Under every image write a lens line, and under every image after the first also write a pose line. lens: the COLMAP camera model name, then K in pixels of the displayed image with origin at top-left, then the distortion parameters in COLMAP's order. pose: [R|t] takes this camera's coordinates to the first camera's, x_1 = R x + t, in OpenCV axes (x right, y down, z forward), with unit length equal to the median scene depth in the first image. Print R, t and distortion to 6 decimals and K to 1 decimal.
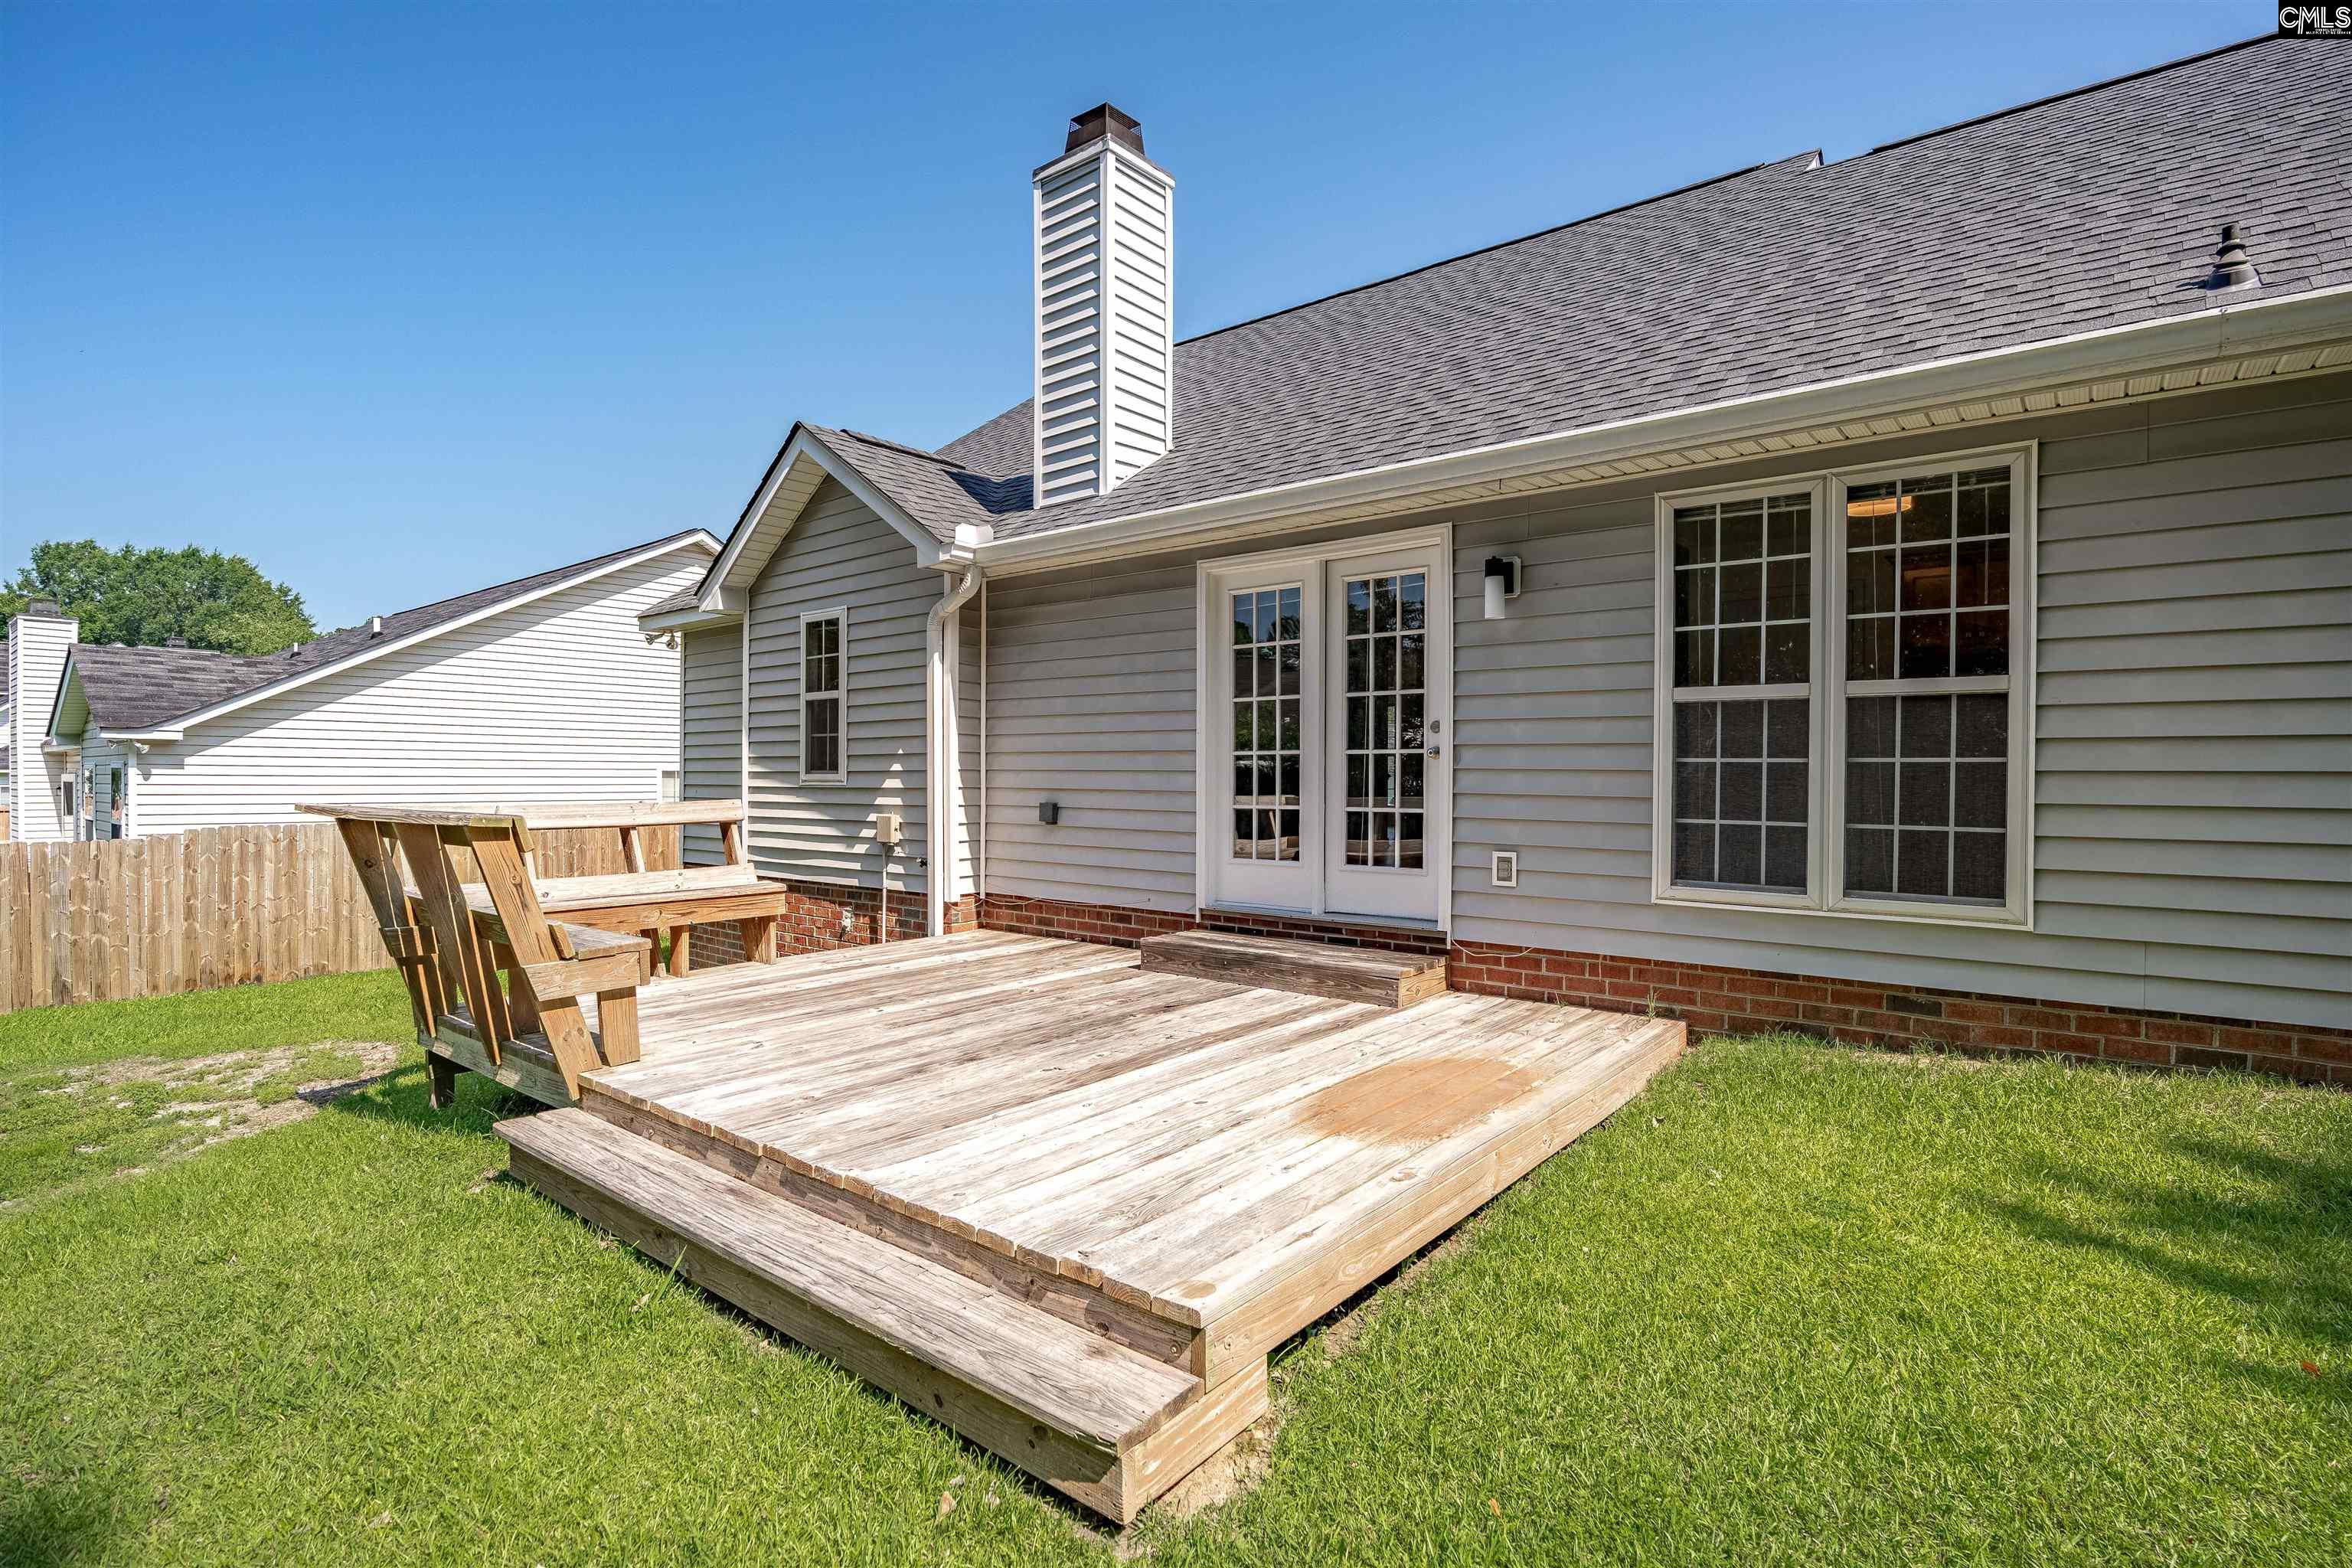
lens RADIAL K [[1130.7, 0, 1178.1], [0, 1130.7, 790.6], [0, 0, 1]] dist [-0.020030, 0.000827]
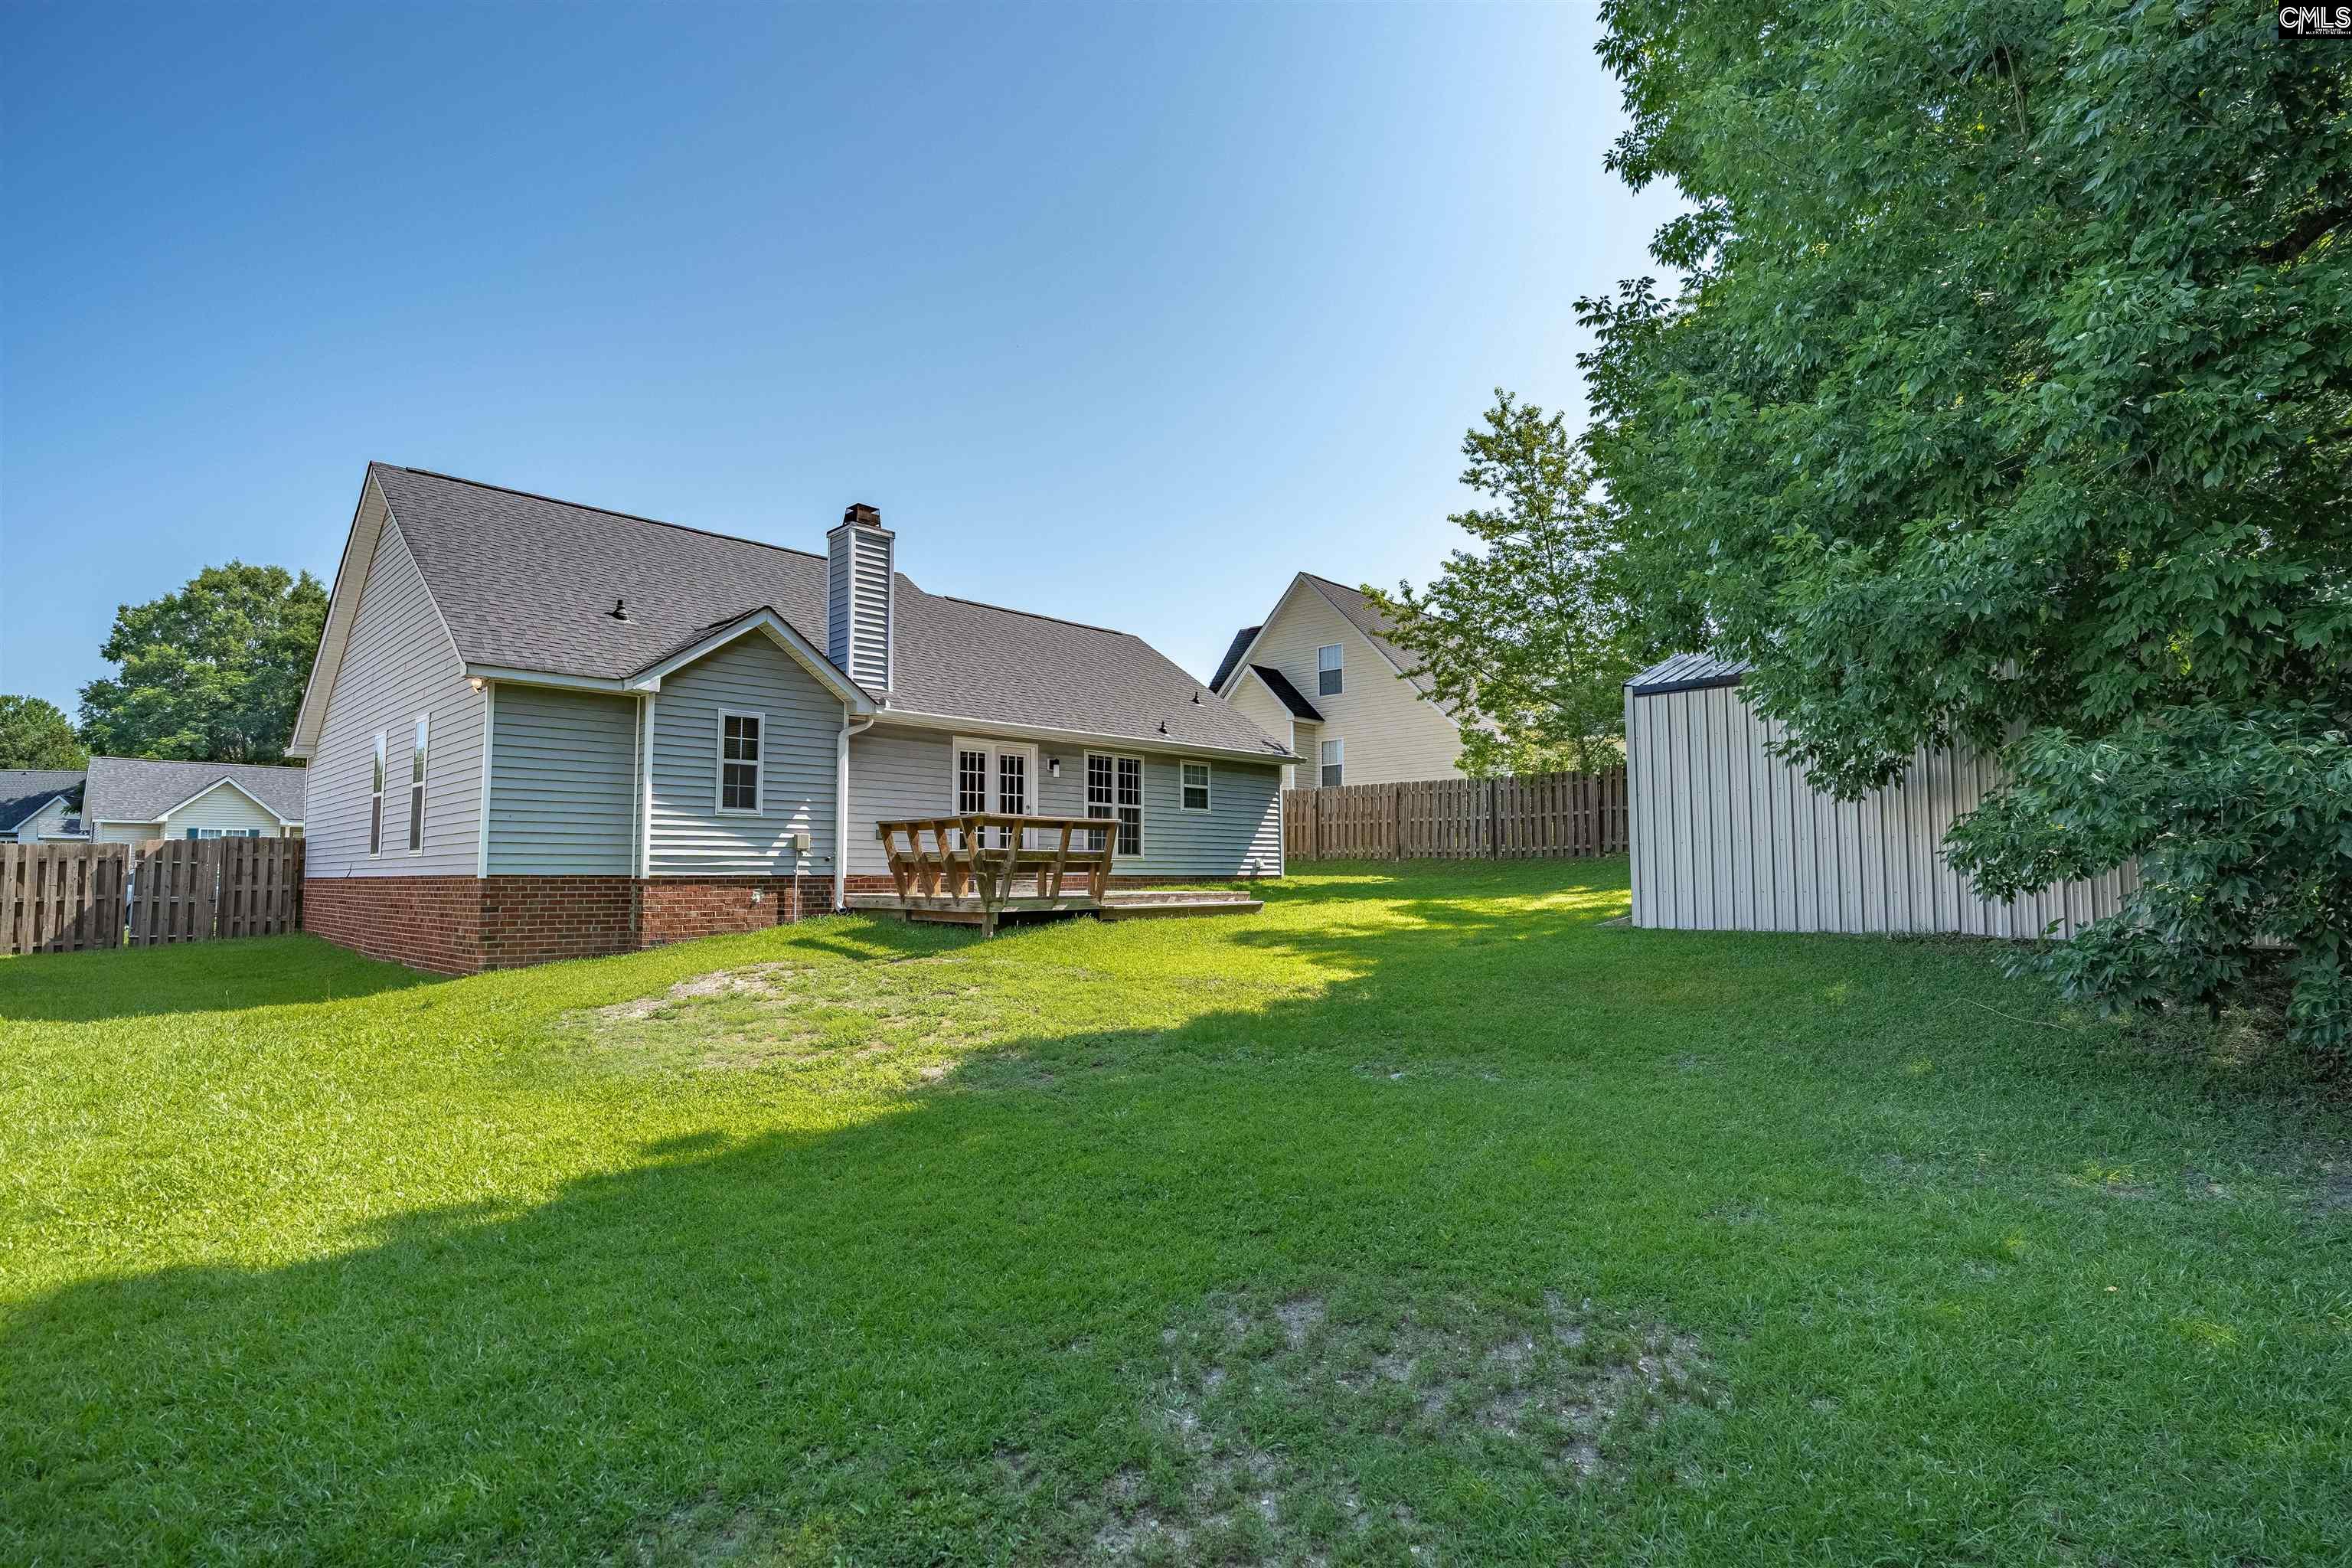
lens RADIAL K [[1115.5, 0, 1183.3], [0, 1115.5, 794.6], [0, 0, 1]] dist [-0.065233, 0.027537]
pose [[0.079660, 0.068158, 0.994489, -2.131379], [0.015015, 0.997464, -0.069565, 0.097927], [-0.996709, 0.020474, 0.078434, 0.257487]]
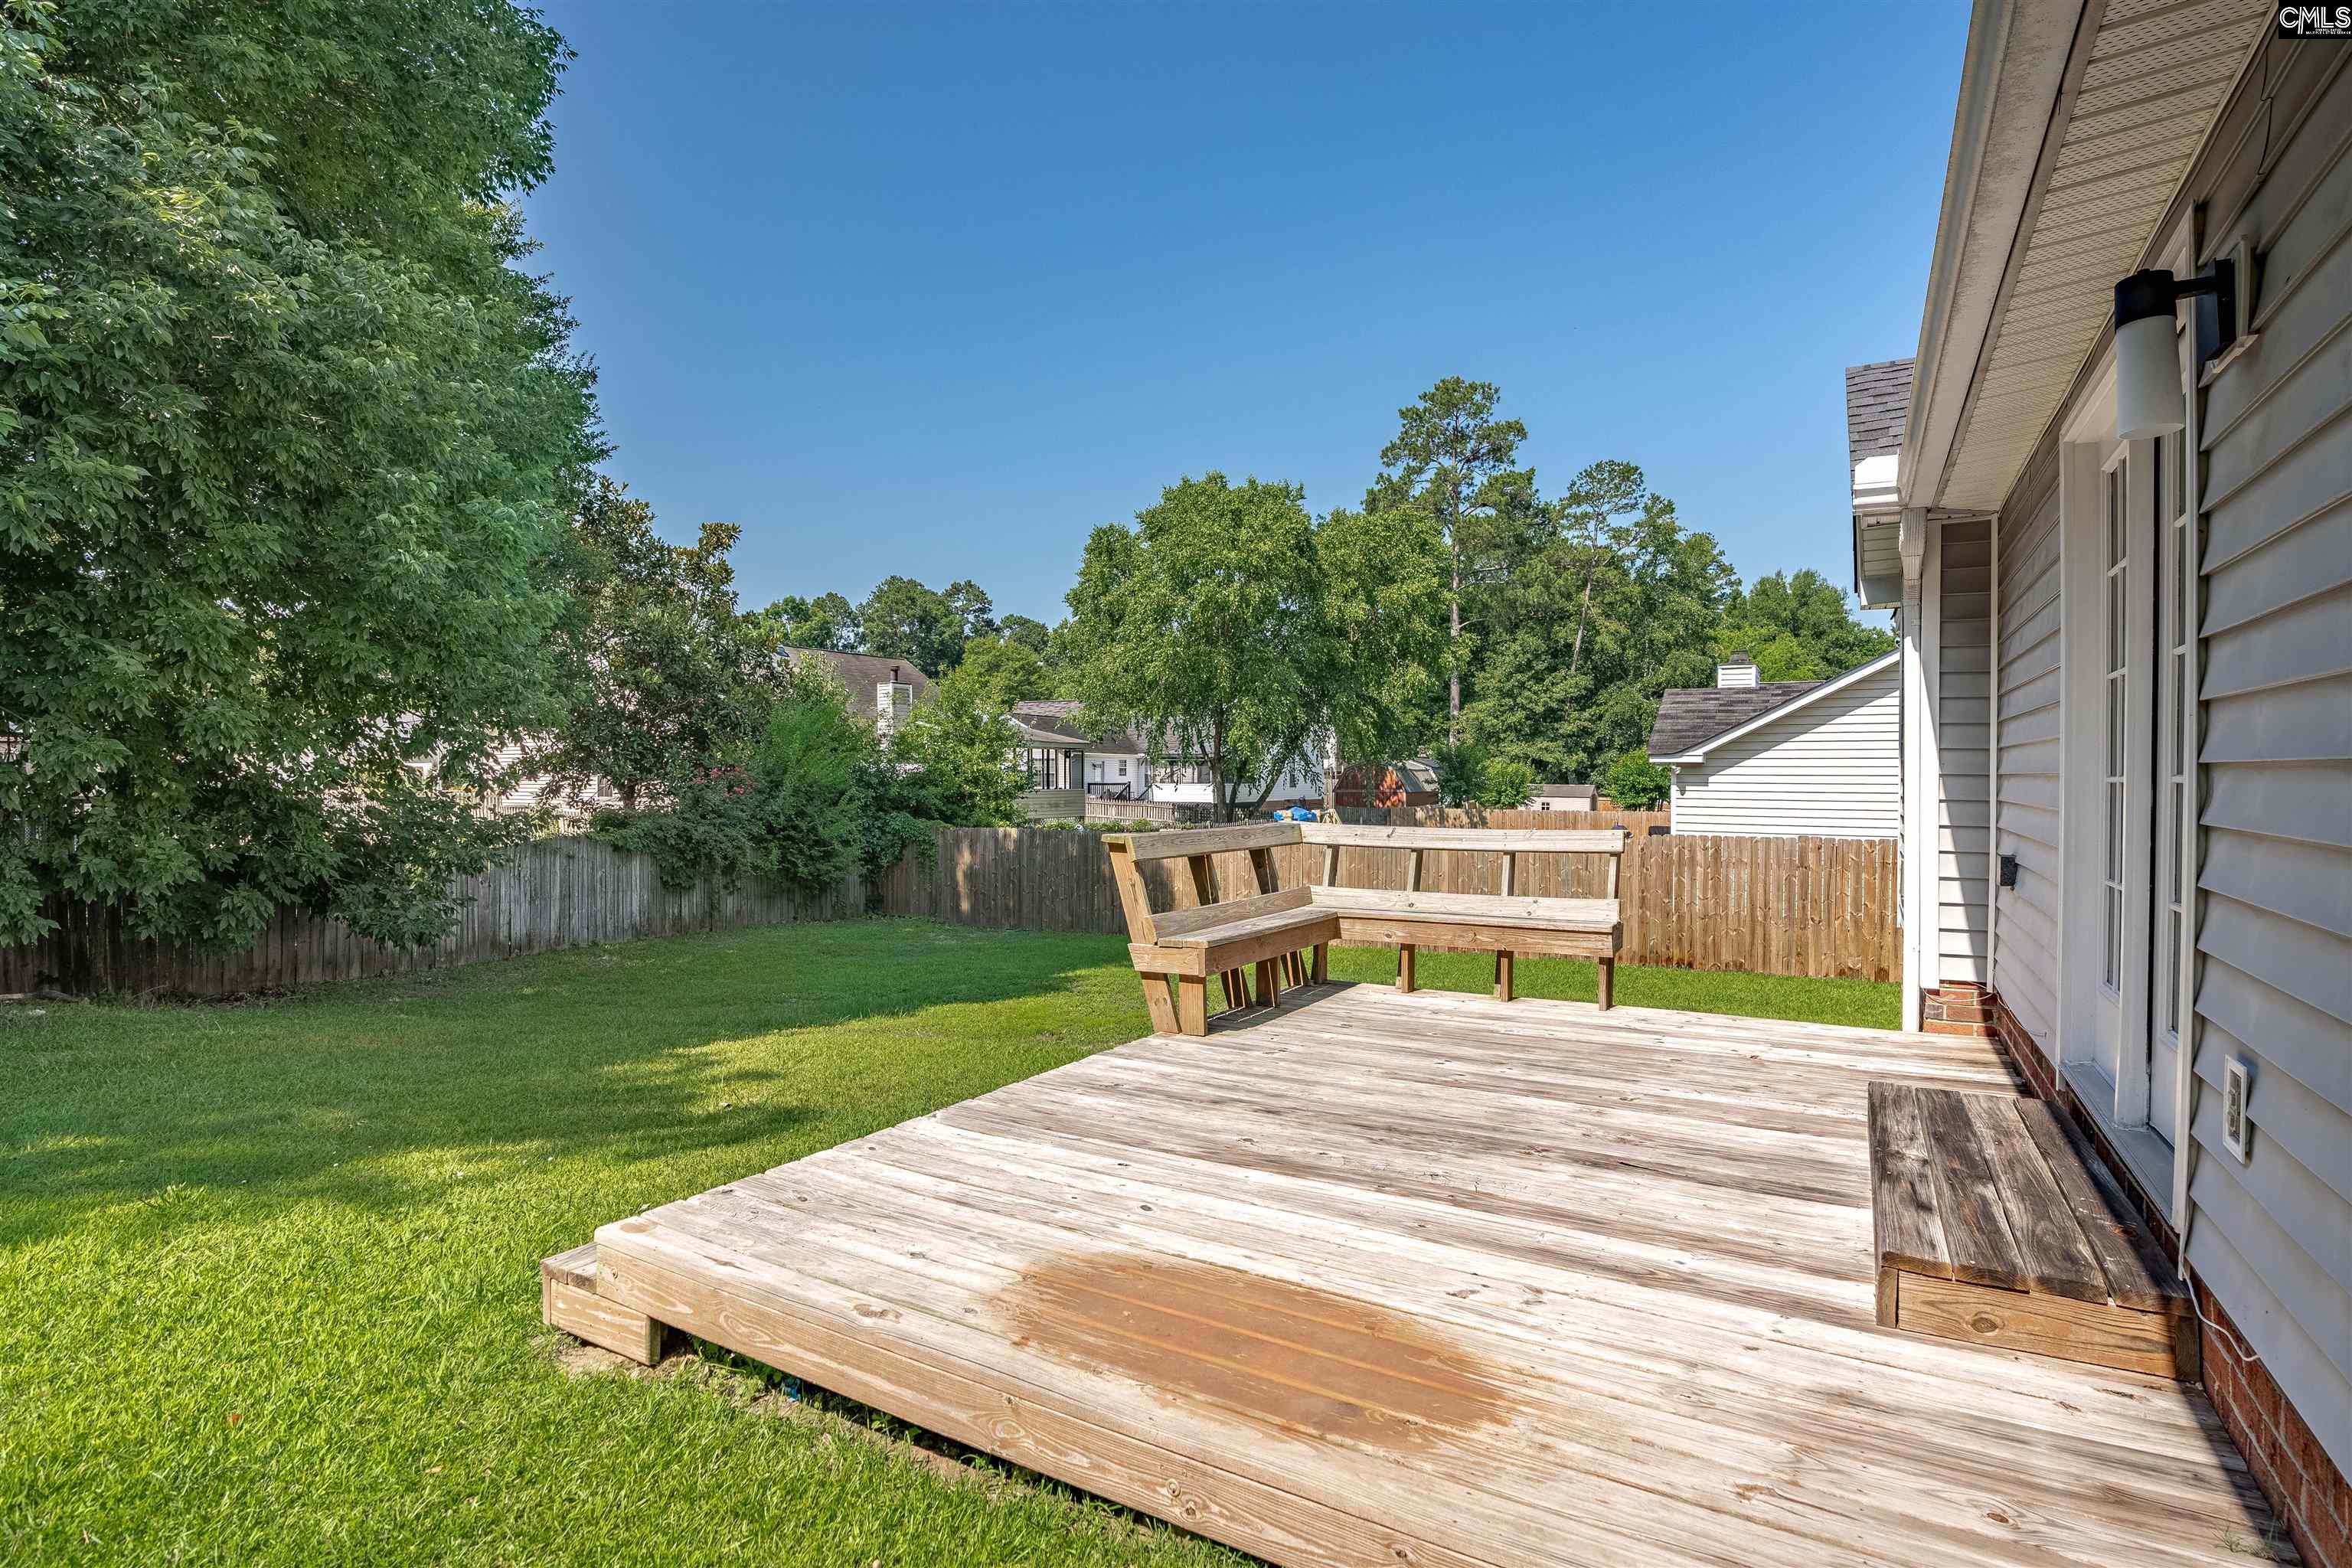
lens RADIAL K [[1130.7, 0, 1178.1], [0, 1130.7, 790.6], [0, 0, 1]] dist [-0.020030, 0.000827]
pose [[0.148261, 0.006004, -0.988930, 0.428418], [-0.013190, 0.999905, 0.004094, -0.021340], [0.988860, 0.012437, 0.148326, 0.442394]]
